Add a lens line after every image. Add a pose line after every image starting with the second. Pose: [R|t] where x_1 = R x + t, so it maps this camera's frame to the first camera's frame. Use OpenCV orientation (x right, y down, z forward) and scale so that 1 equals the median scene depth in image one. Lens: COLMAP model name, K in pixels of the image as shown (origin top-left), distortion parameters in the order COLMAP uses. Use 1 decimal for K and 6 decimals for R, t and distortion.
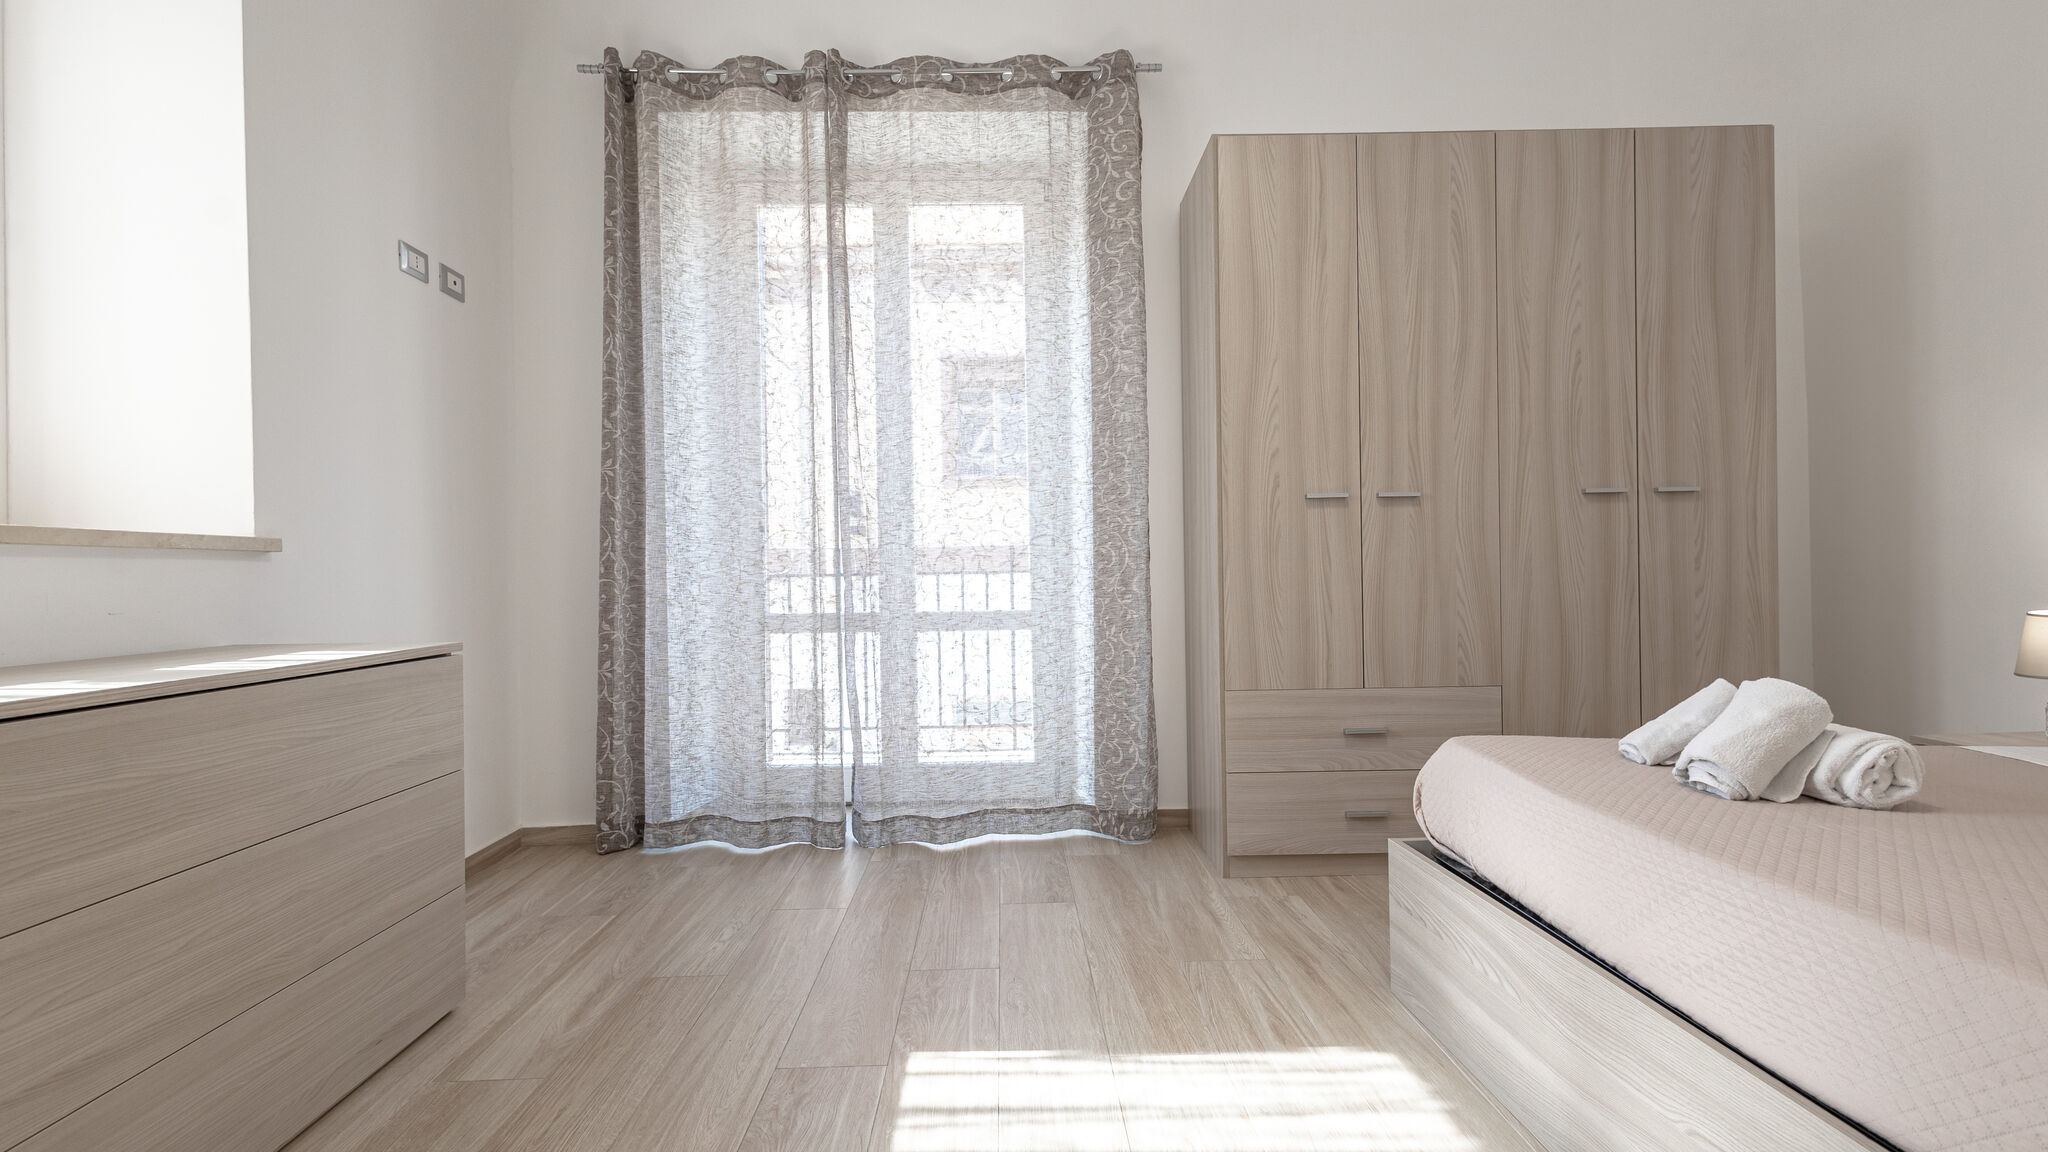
lens RADIAL K [[959.3, 0, 1017.3], [0, 959.3, 567.6], [0, 0, 1]] dist [0.033904, -0.000133]
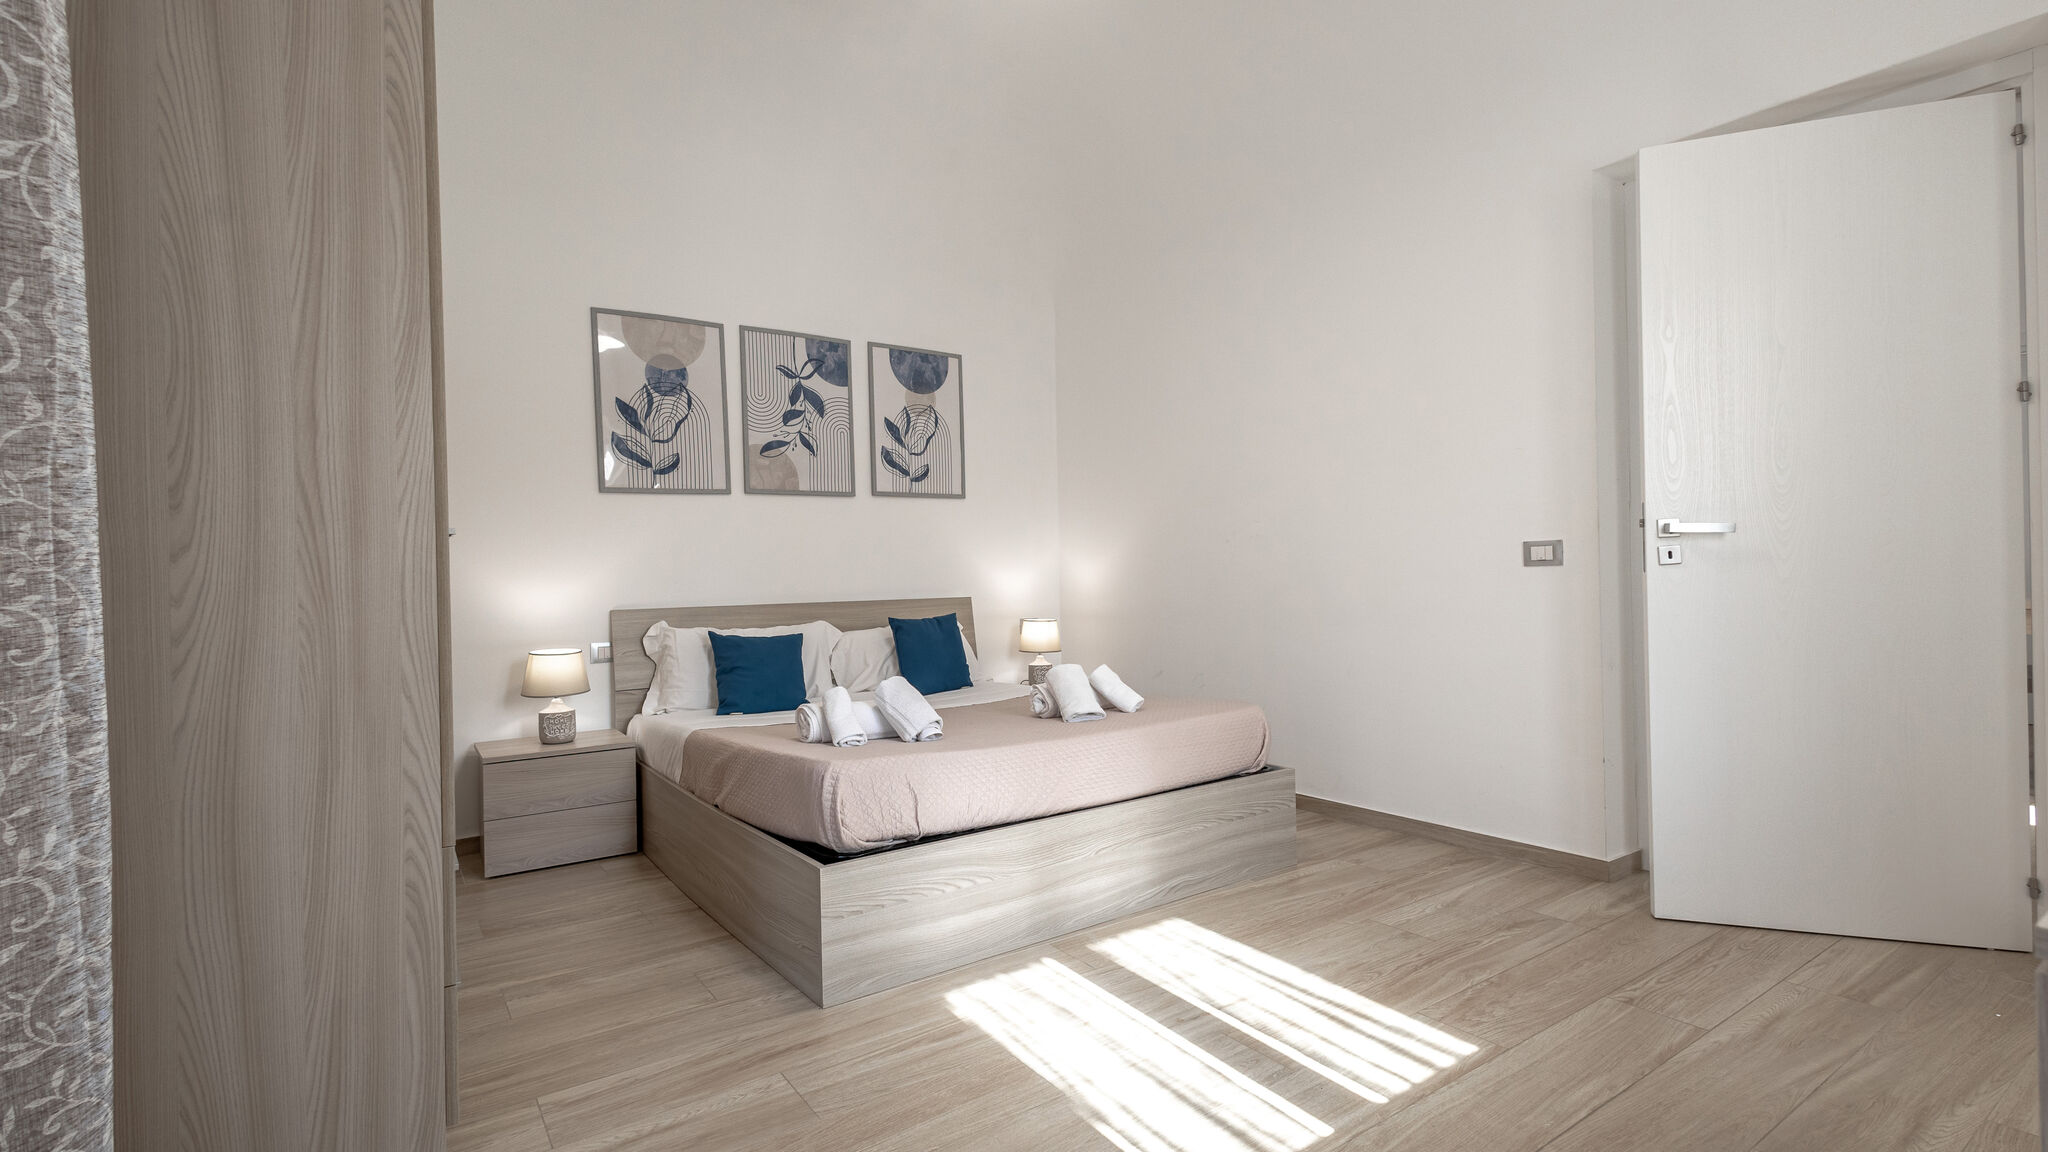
lens RADIAL K [[952.6, 0, 1034.6], [0, 952.6, 583.7], [0, 0, 1]] dist [0.035440, -0.000057]
pose [[-0.549086, 0.024808, 0.835398, -0.495215], [0.031123, 0.999473, -0.009224, -0.019039], [-0.835186, 0.020935, -0.549568, 1.037026]]
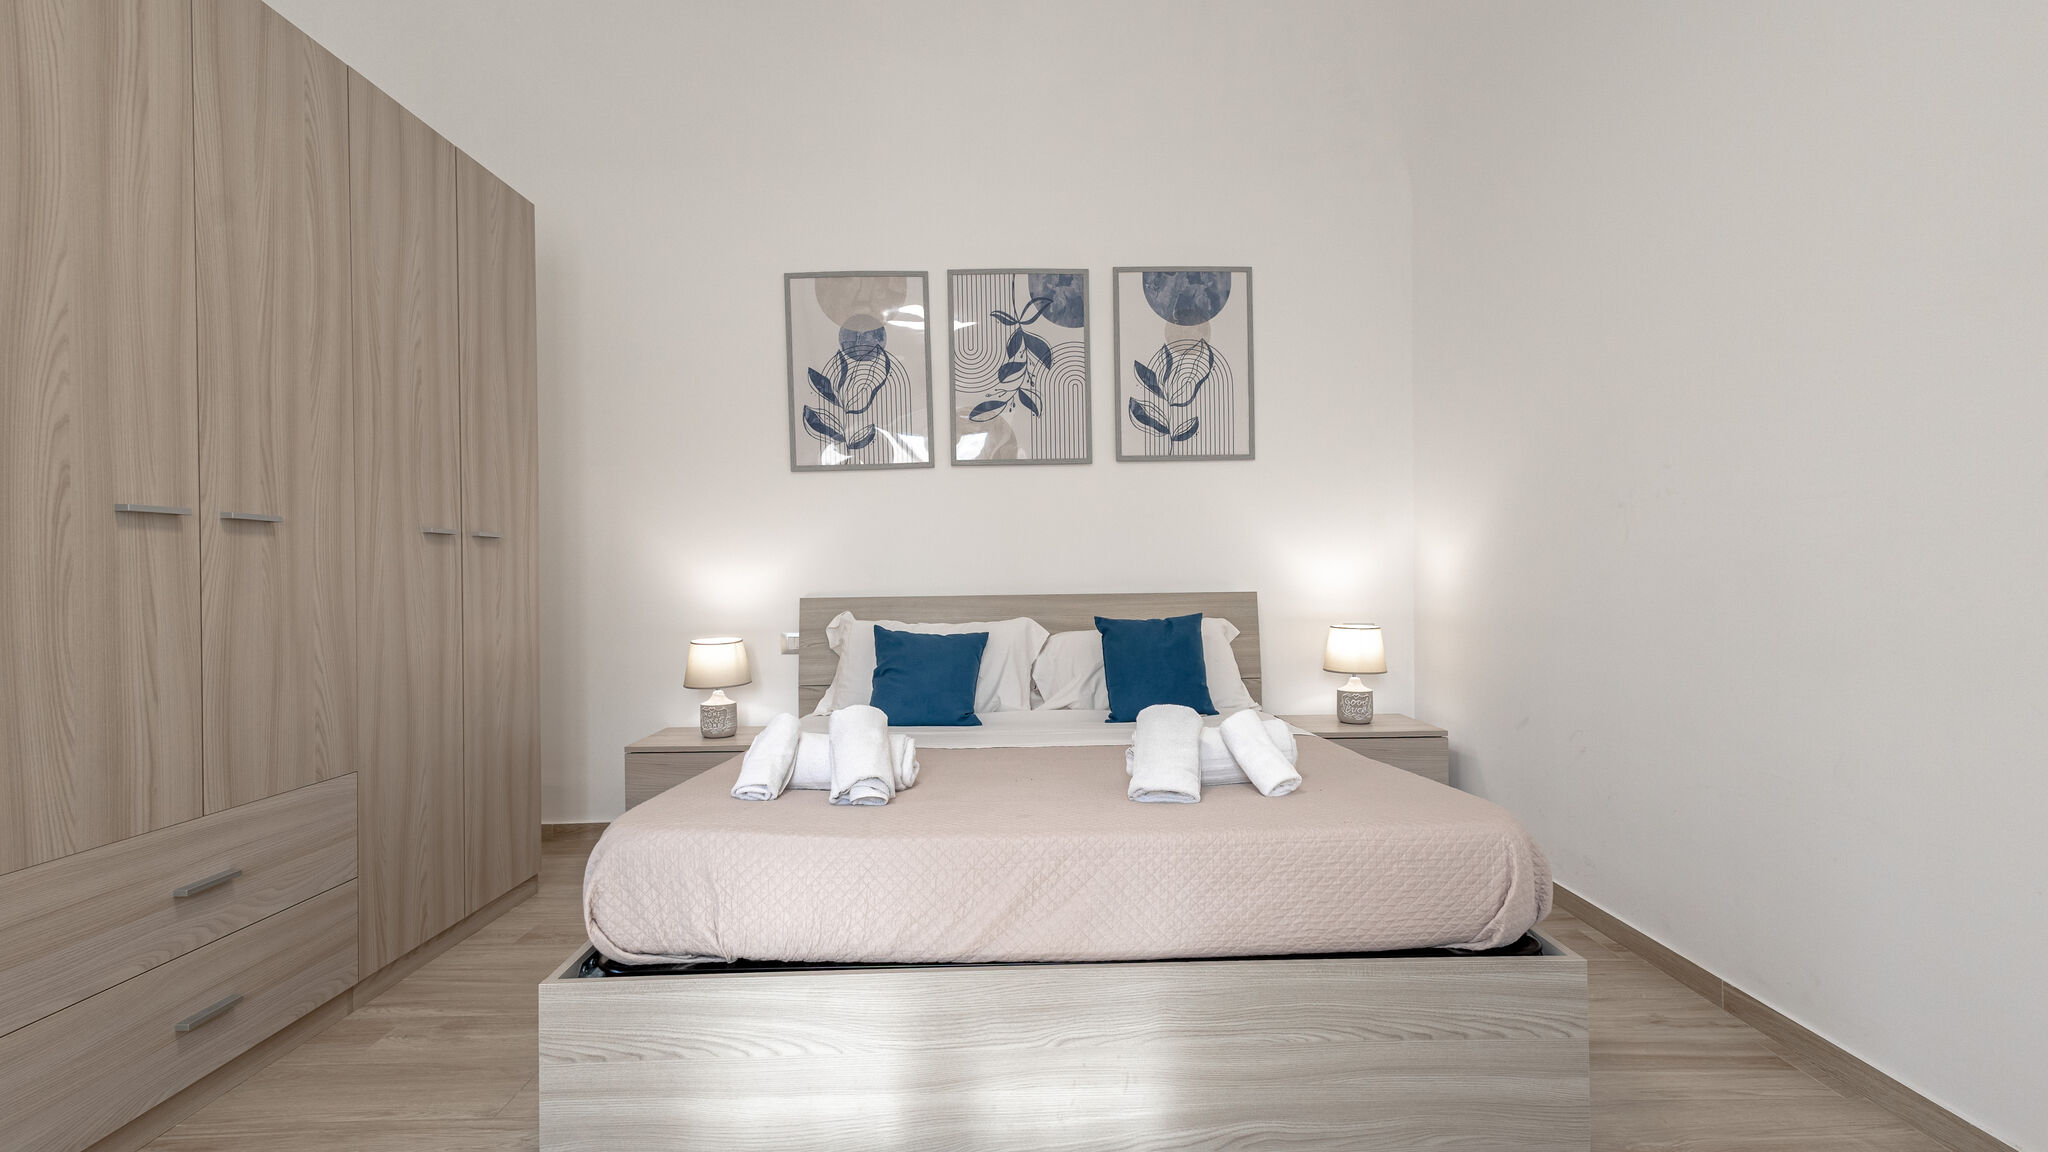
lens RADIAL K [[961.3, 0, 1024.0], [0, 961.3, 576.0], [0, 0, 1]] dist [0.017529, -0.000437]
pose [[0.021728, 0.017253, 0.999615, -0.274600], [0.009764, 0.999800, -0.017469, -0.017033], [-0.999716, 0.010140, 0.021555, 0.442036]]
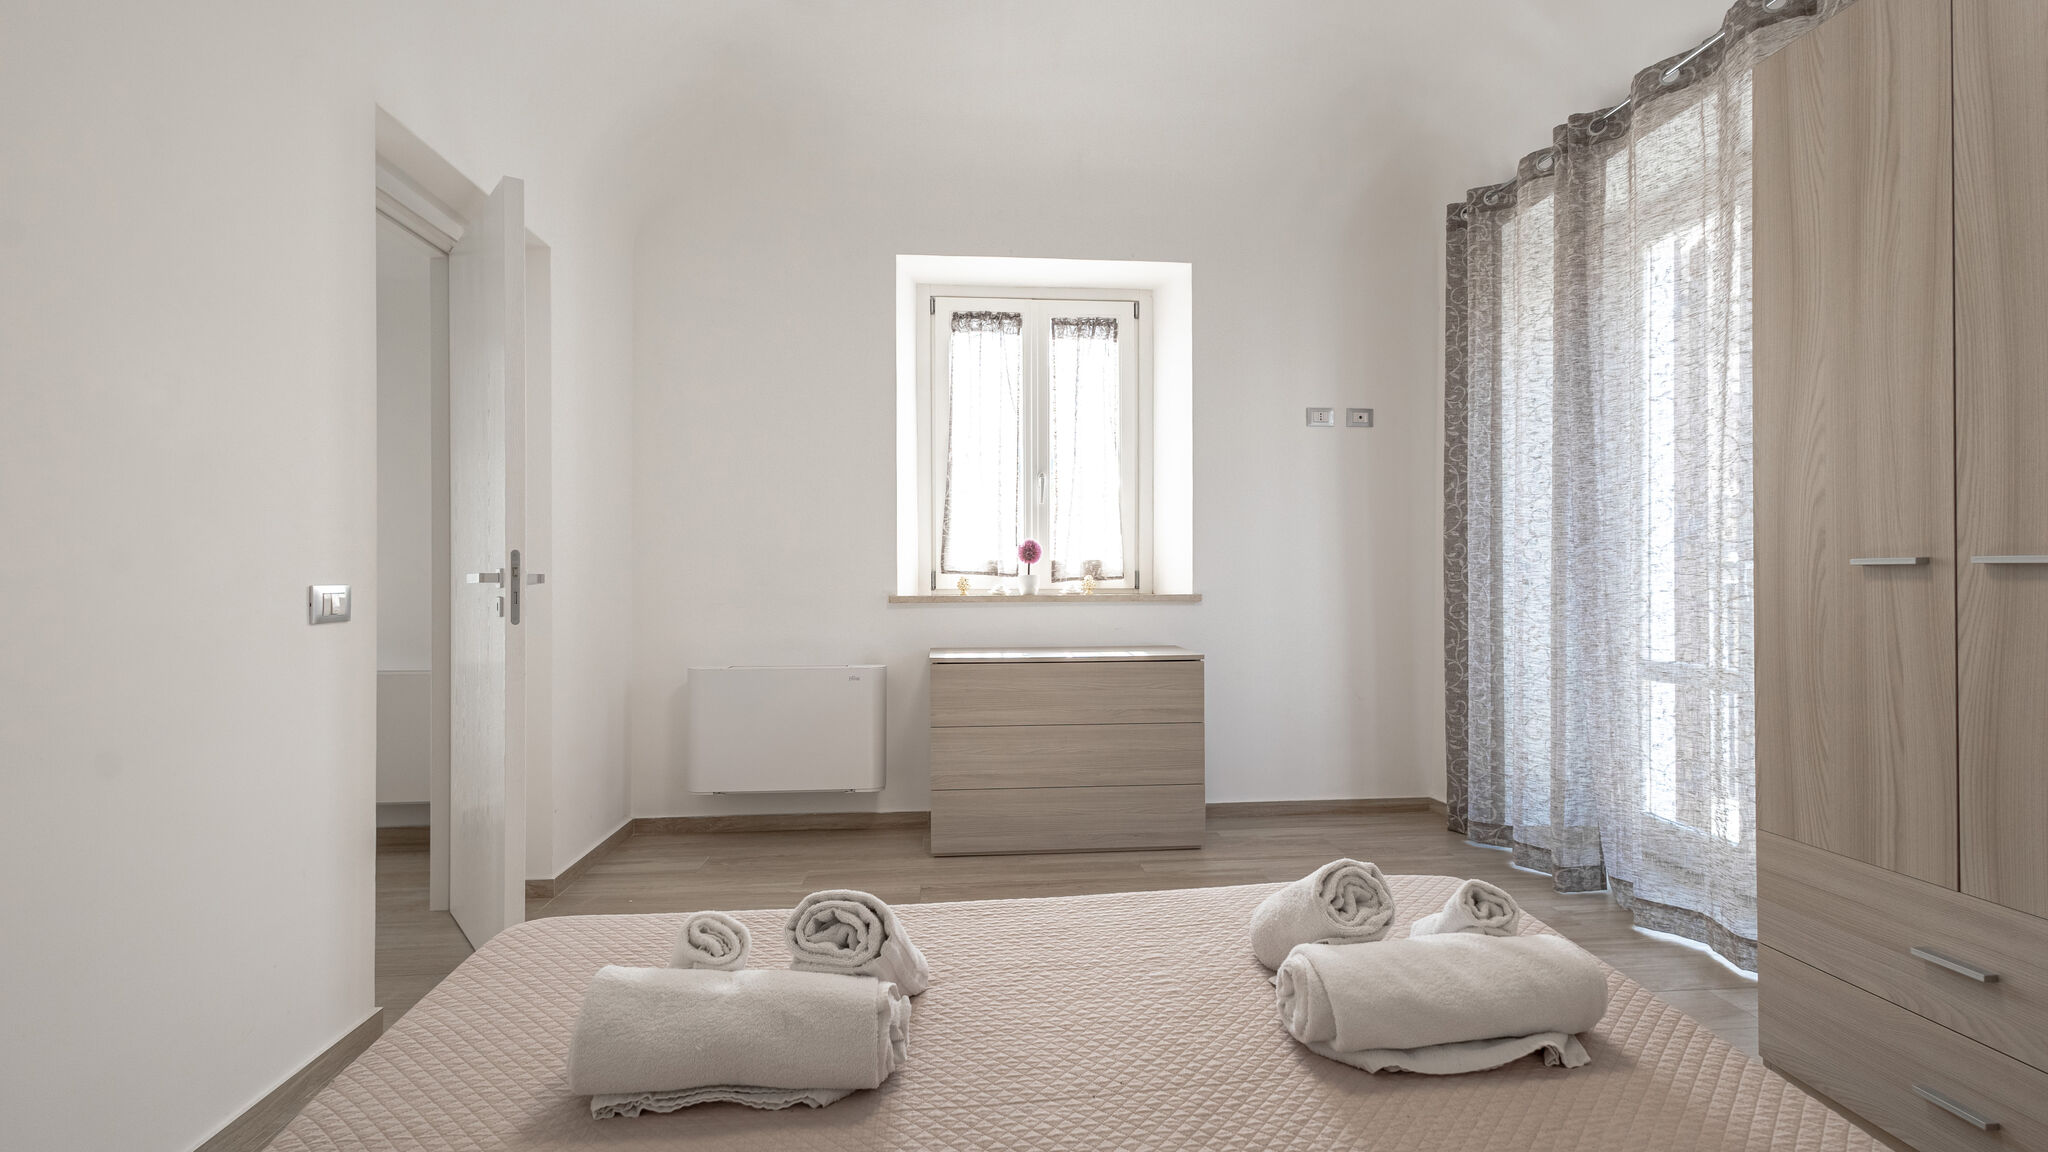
lens RADIAL K [[959.3, 0, 1017.3], [0, 959.3, 567.6], [0, 0, 1]] dist [0.033904, -0.000133]
pose [[0.056408, 0.008386, -0.998373, 0.922763], [0.010009, 0.999910, 0.008964, -0.081548], [0.998358, -0.010499, 0.056319, 0.400039]]
